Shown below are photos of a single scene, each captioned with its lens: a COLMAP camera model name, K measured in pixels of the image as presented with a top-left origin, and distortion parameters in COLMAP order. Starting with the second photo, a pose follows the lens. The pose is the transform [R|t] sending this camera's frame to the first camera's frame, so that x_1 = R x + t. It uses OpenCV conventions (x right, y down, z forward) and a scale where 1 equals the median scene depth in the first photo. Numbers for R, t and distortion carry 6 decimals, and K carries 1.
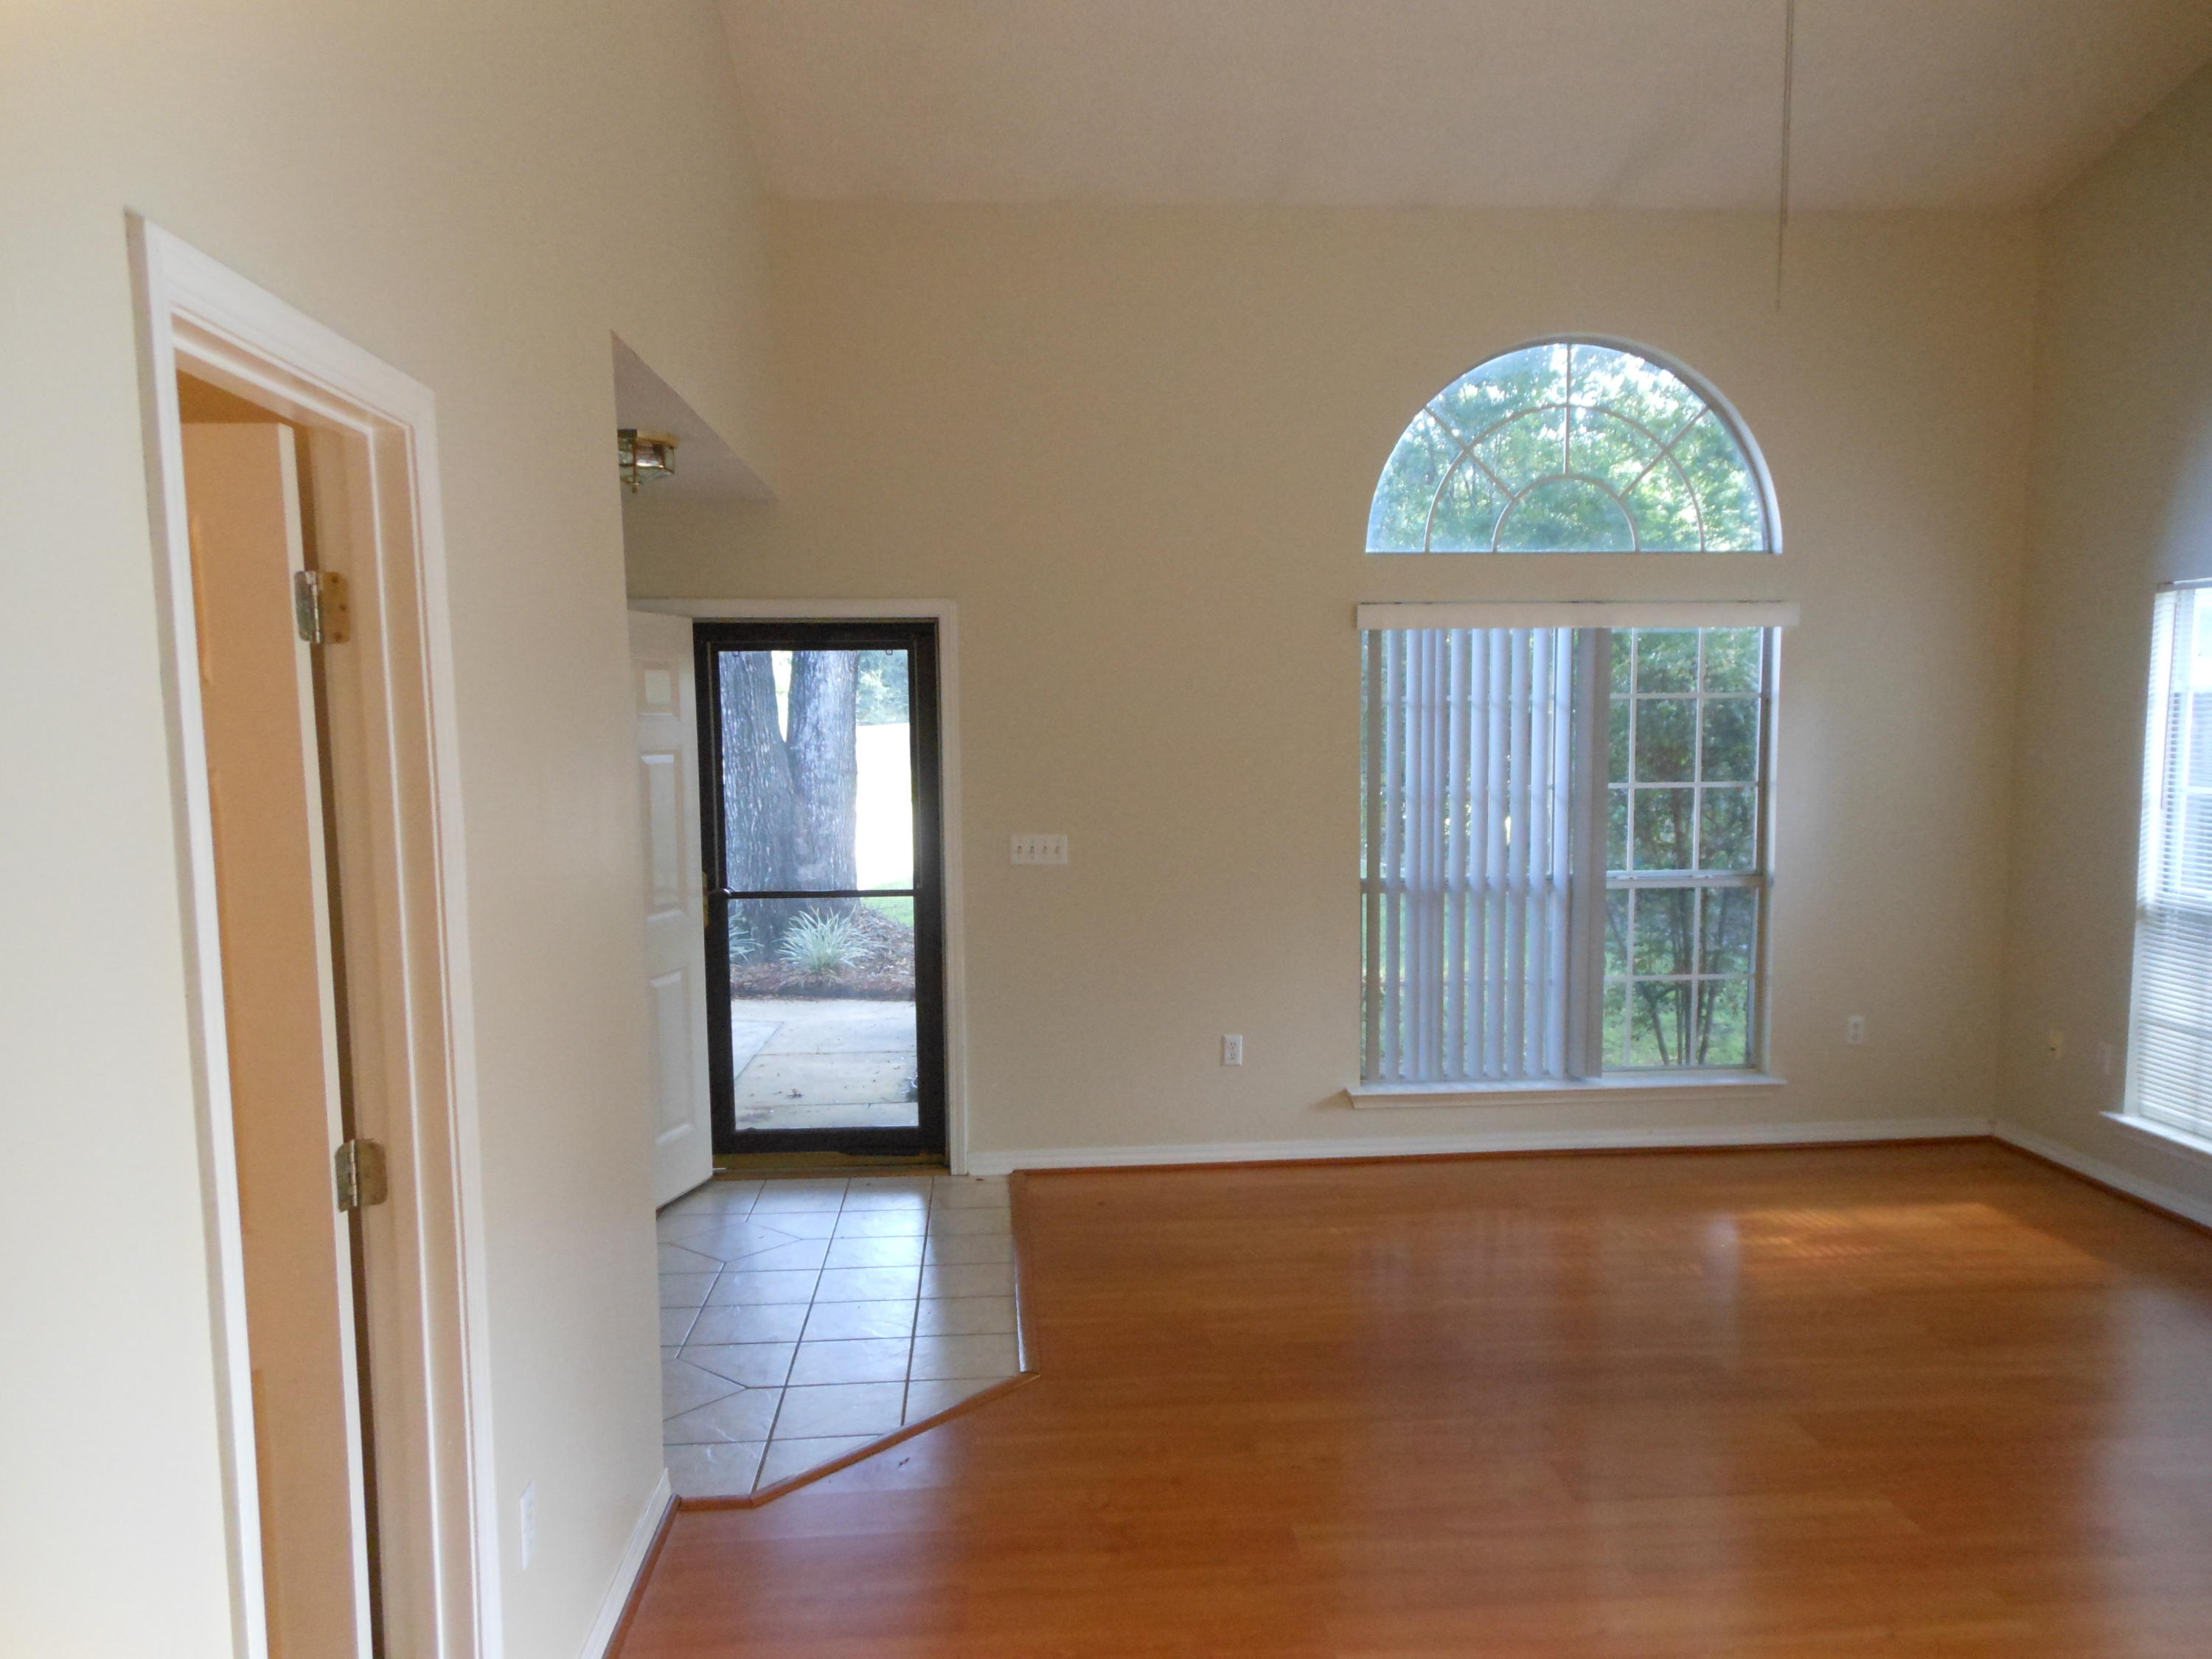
lens RADIAL K [[1642.1, 0, 1116.1], [0, 1642.1, 914.0], [0, 0, 1]] dist [0.020024, -0.002382]
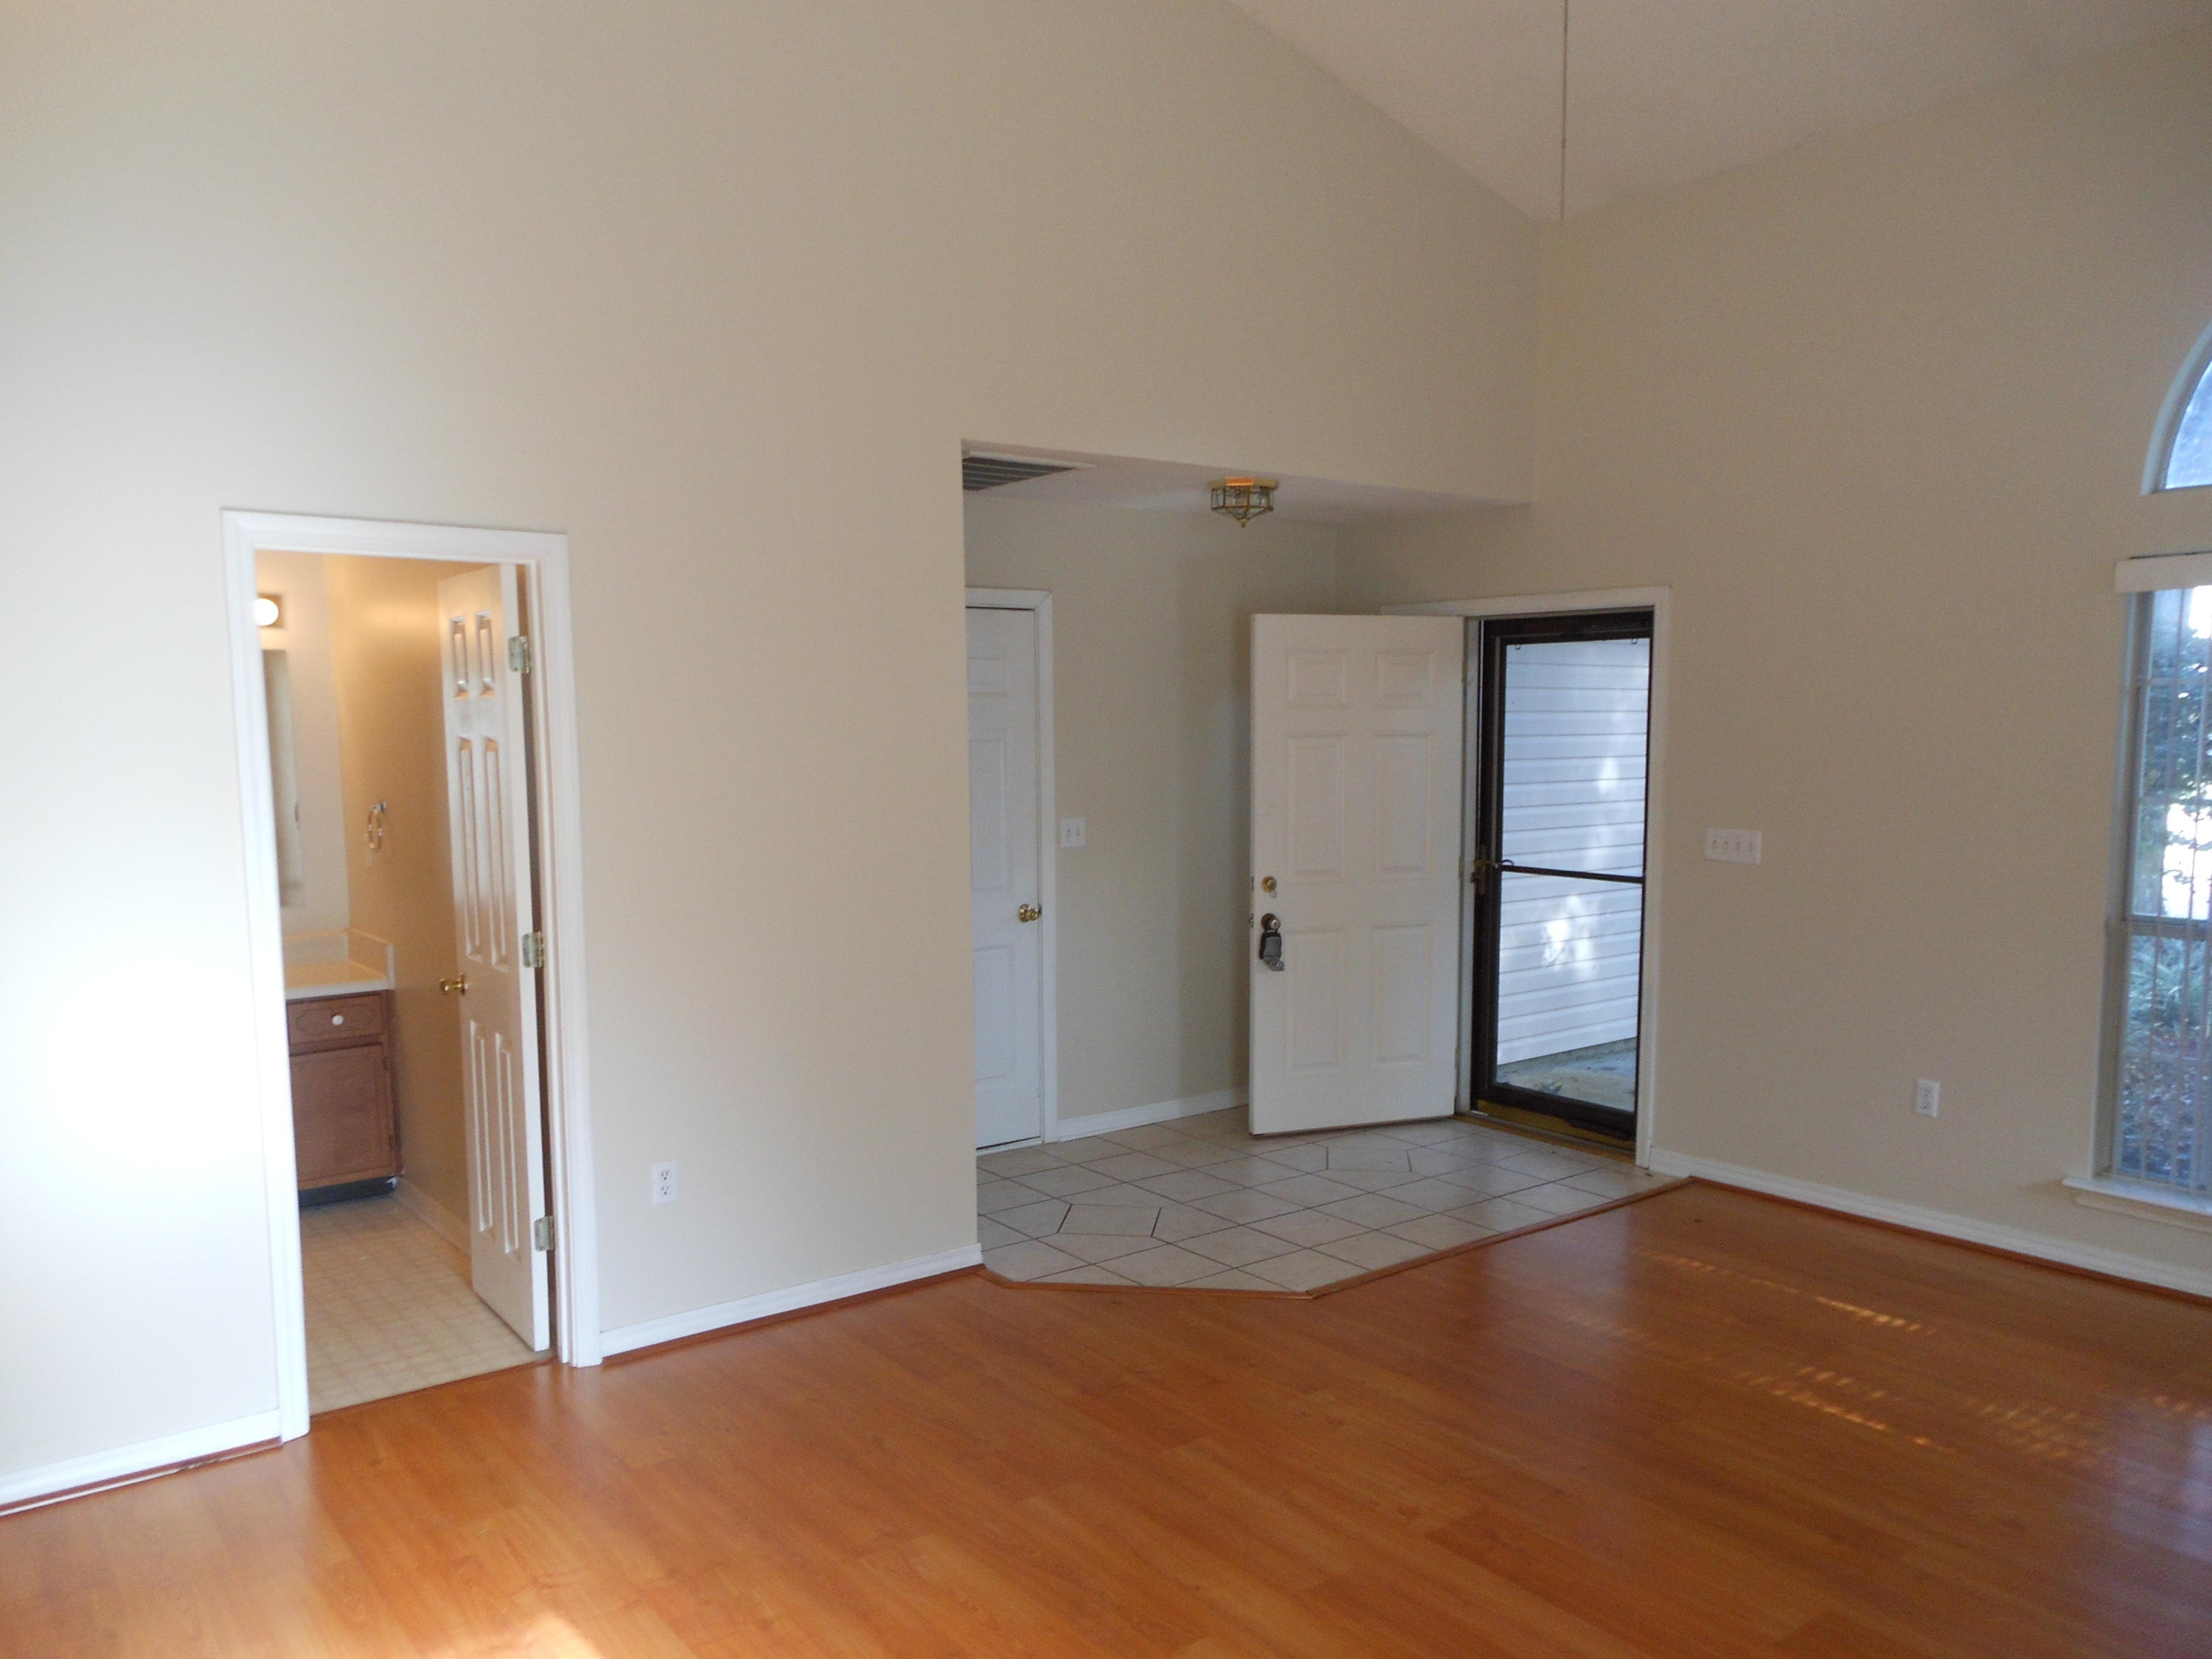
lens RADIAL K [[1642.1, 0, 1116.1], [0, 1642.1, 914.0], [0, 0, 1]] dist [0.020024, -0.002382]
pose [[0.550481, 0.106219, -0.828063, 0.545812], [-0.096206, 0.993336, 0.063463, -0.025760], [0.829286, 0.044729, 0.557032, 0.177759]]
